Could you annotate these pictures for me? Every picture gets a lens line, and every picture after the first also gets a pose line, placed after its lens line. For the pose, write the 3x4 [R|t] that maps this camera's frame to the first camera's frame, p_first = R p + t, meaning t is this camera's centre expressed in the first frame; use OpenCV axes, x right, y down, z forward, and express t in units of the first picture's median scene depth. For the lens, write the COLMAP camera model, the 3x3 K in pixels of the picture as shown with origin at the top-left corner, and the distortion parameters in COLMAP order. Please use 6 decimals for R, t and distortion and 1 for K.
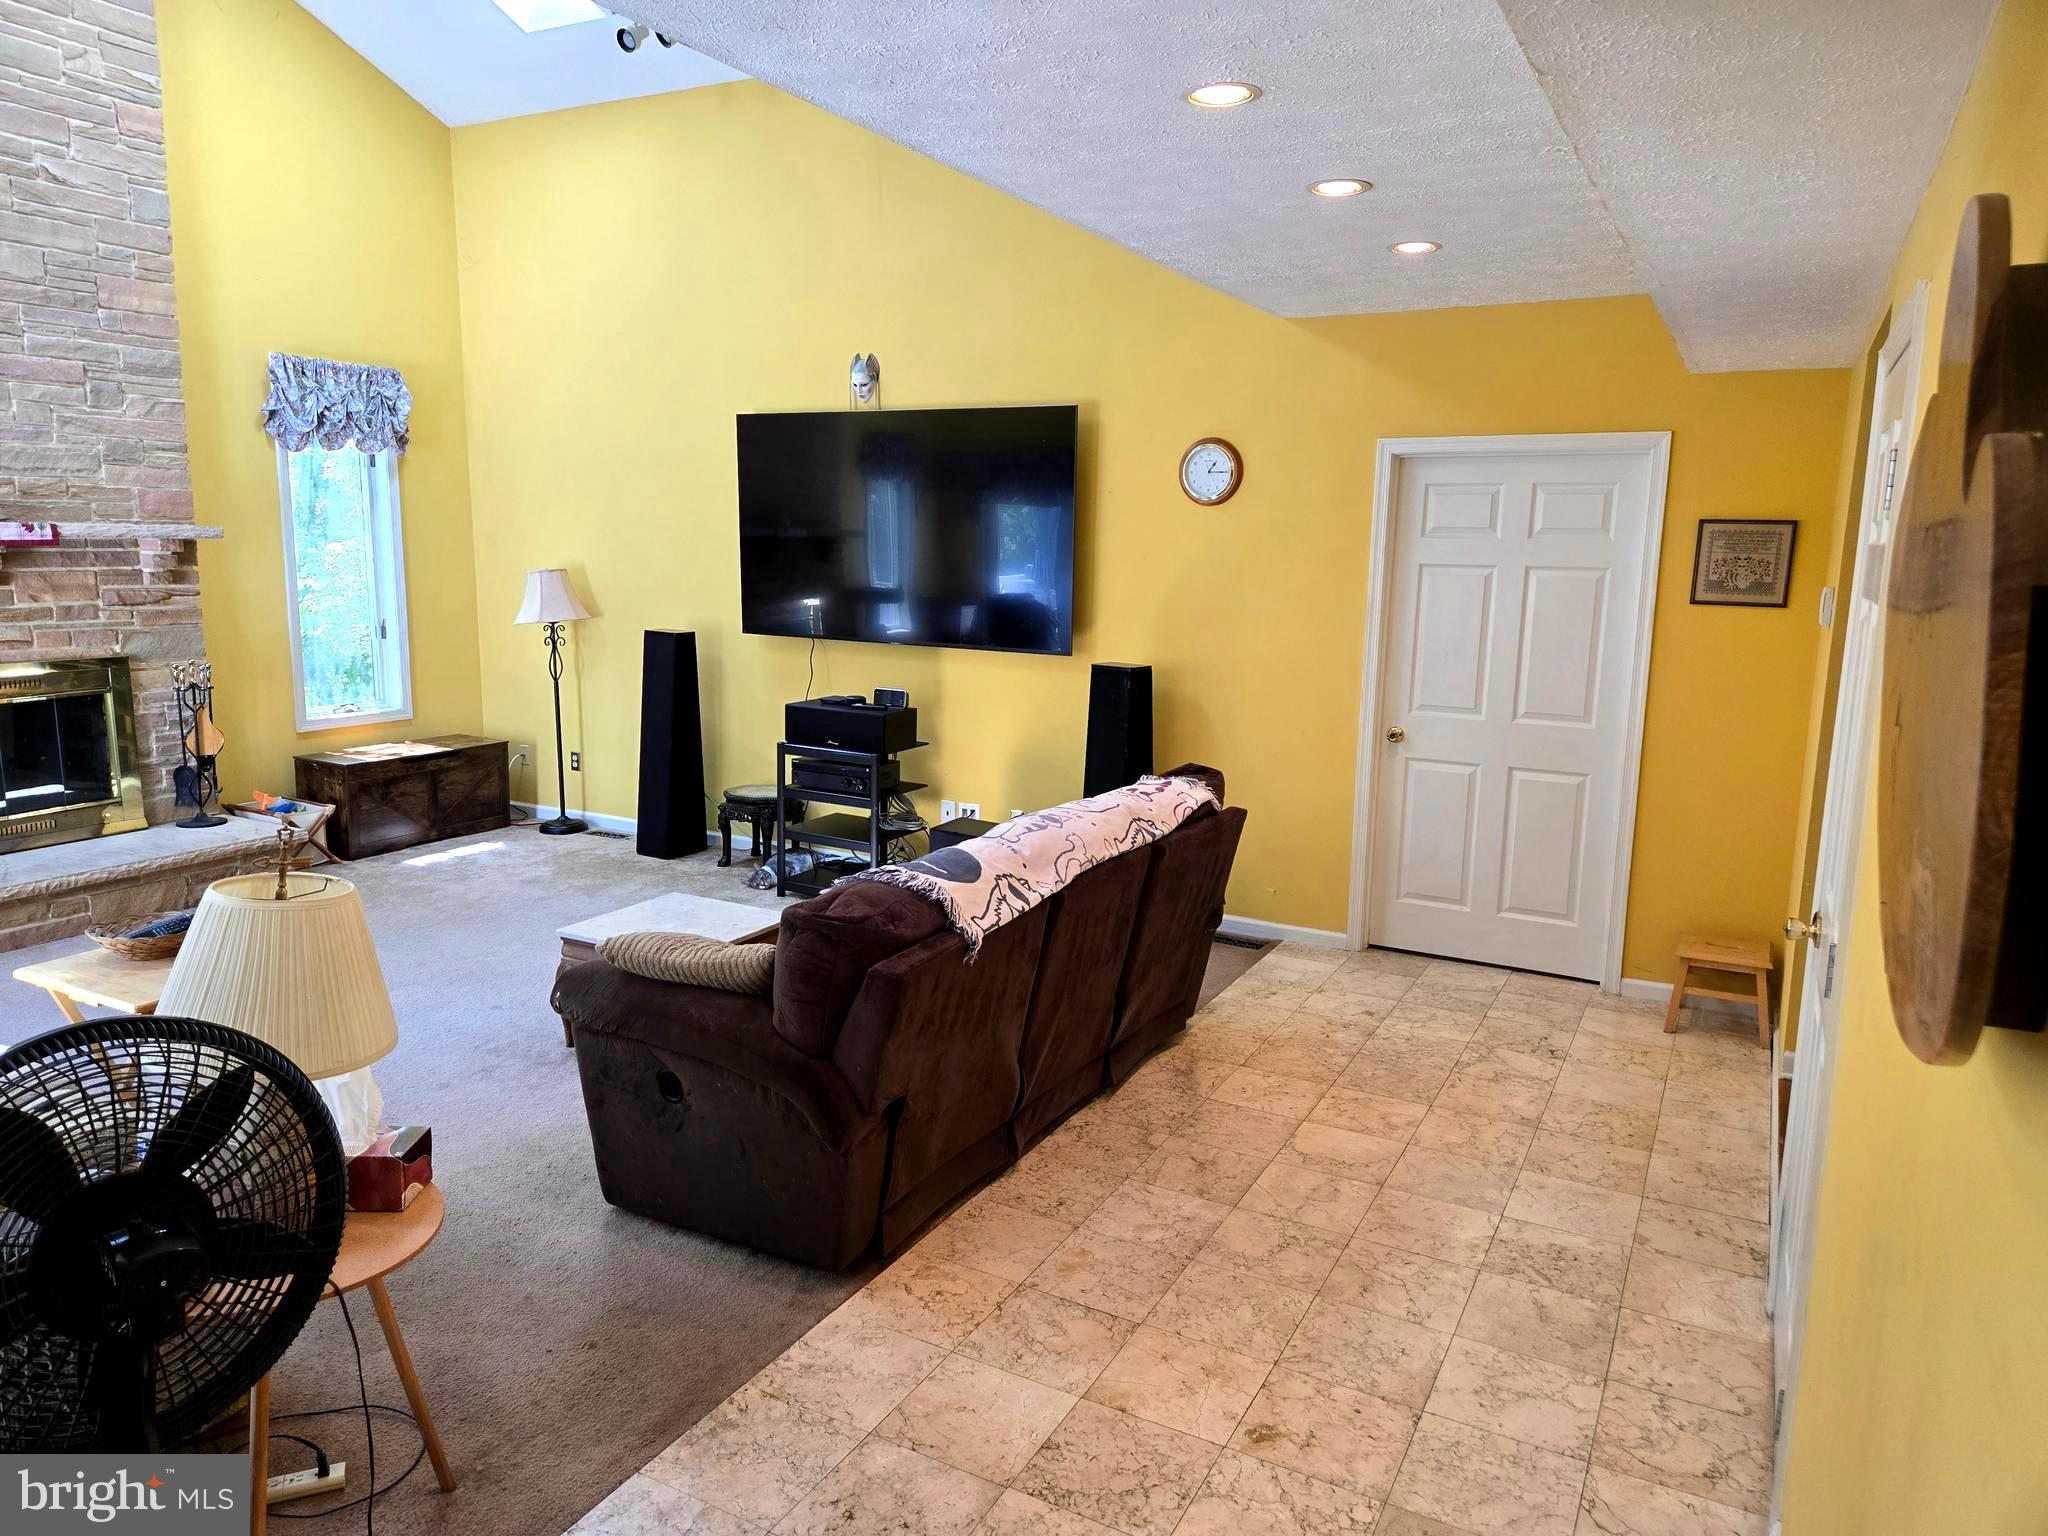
lens RADIAL K [[1369.1, 0, 1027.5], [0, 1369.1, 766.3], [0, 0, 1]] dist [0.054172, -0.009269]
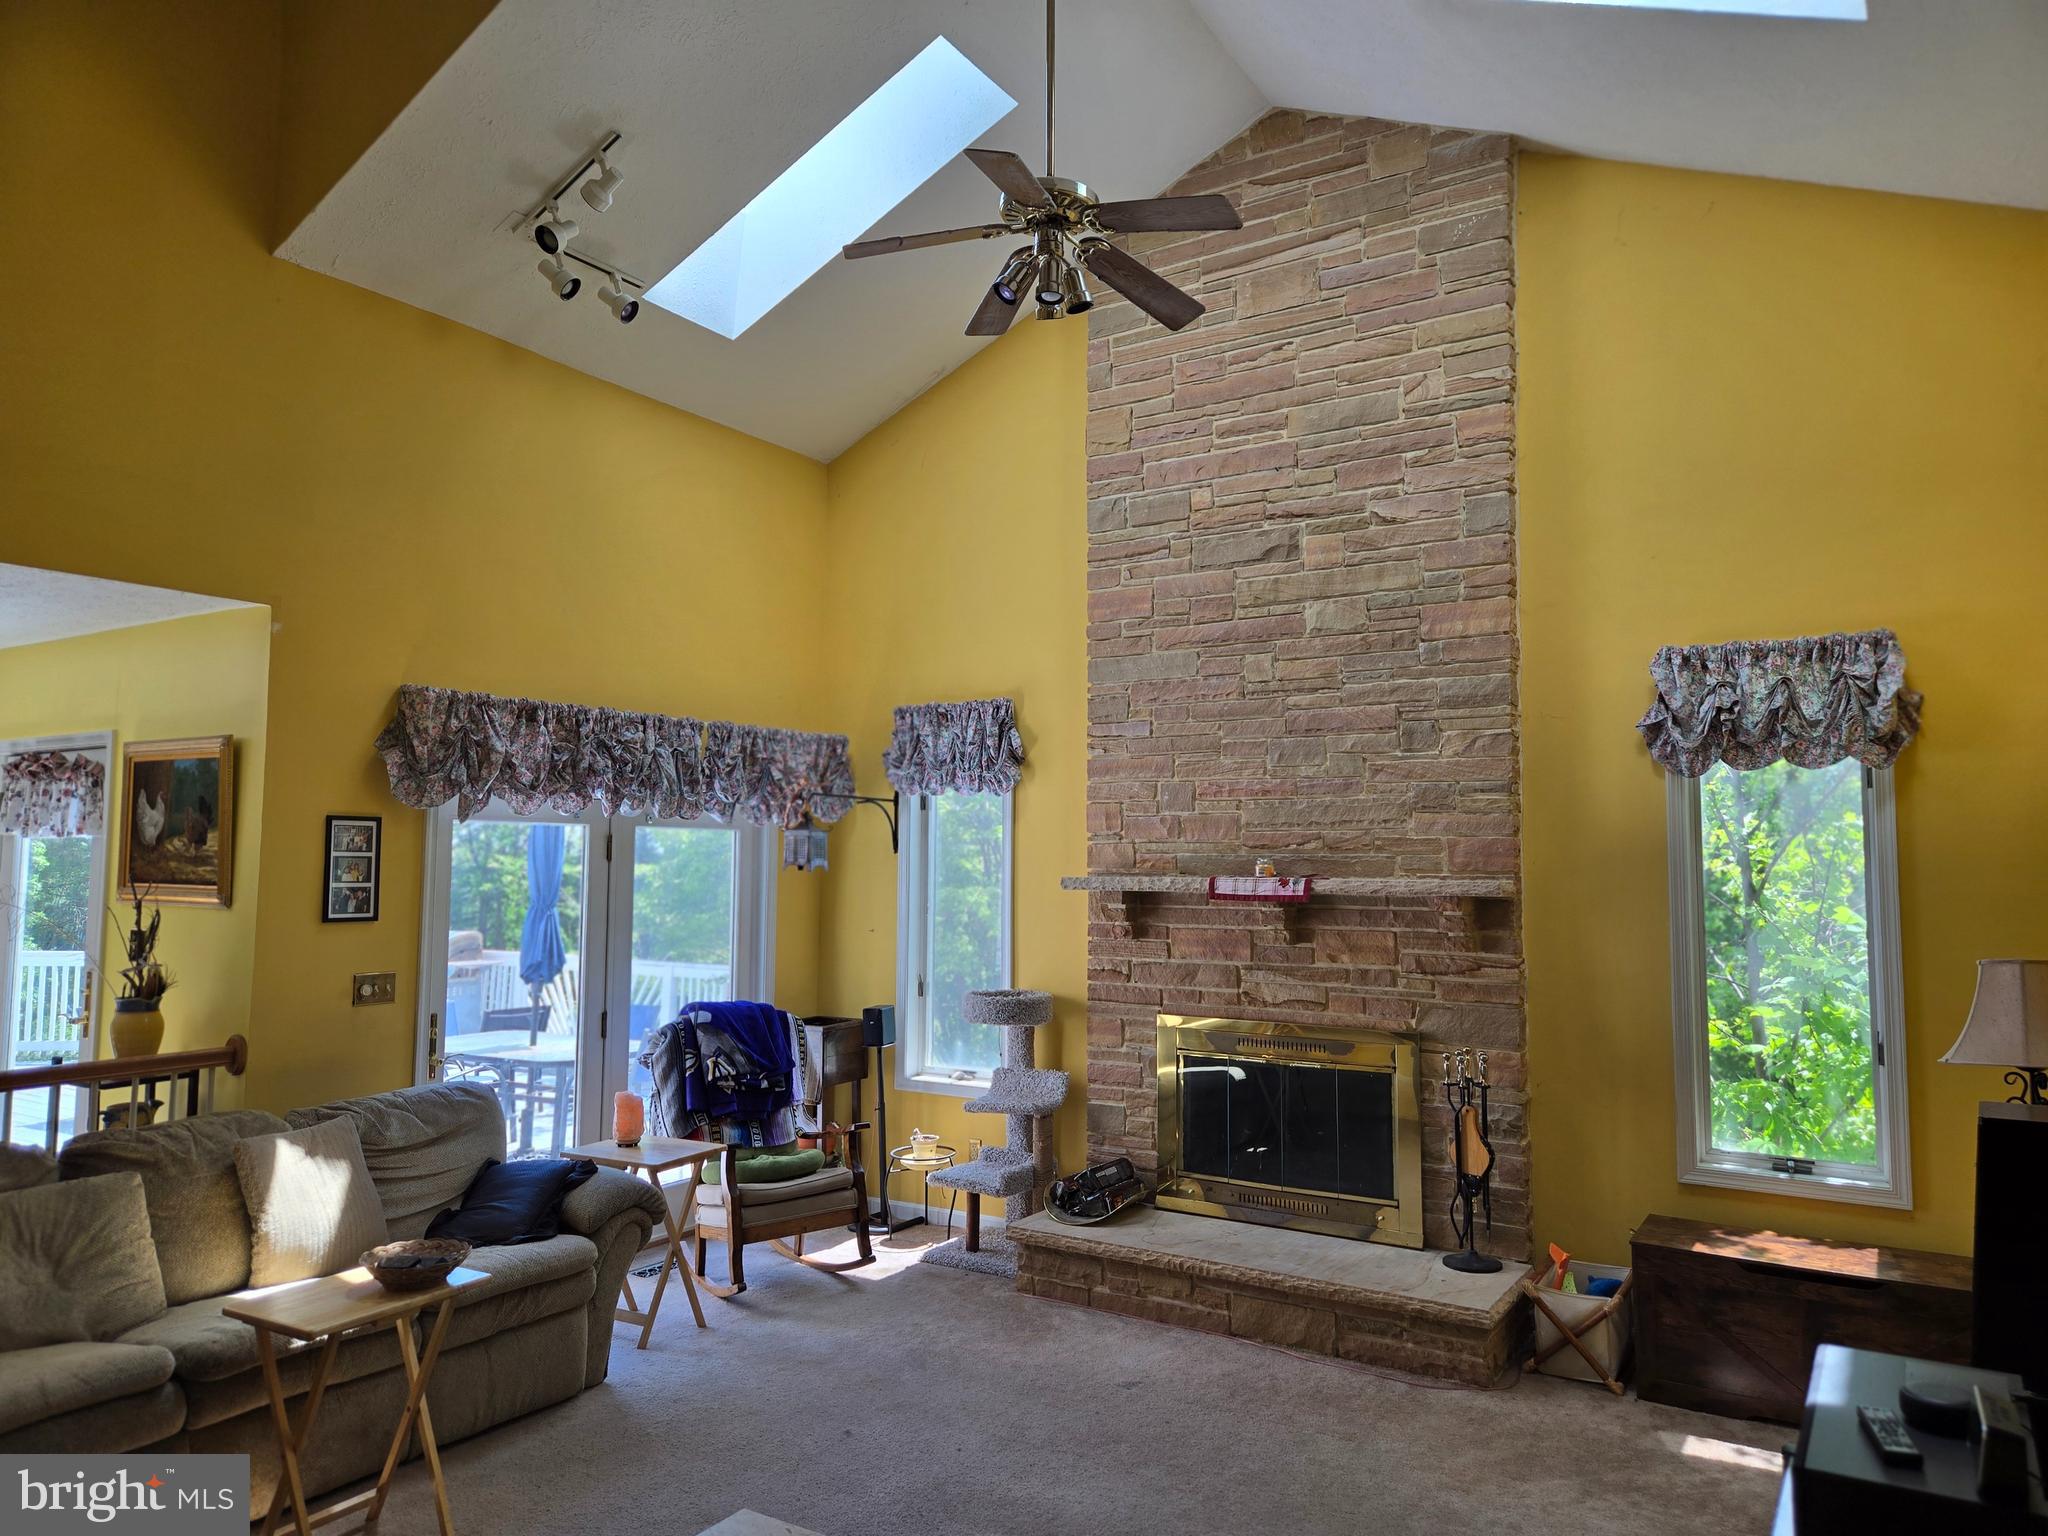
lens RADIAL K [[1369.1, 0, 1028.7], [0, 1369.1, 772.1], [0, 0, 1]] dist [0.054172, -0.009269]
pose [[-0.054651, -0.081840, -0.995146, 0.217429], [-0.173831, 0.982196, -0.071229, -0.137104], [0.983258, 0.169095, -0.067904, 0.817774]]
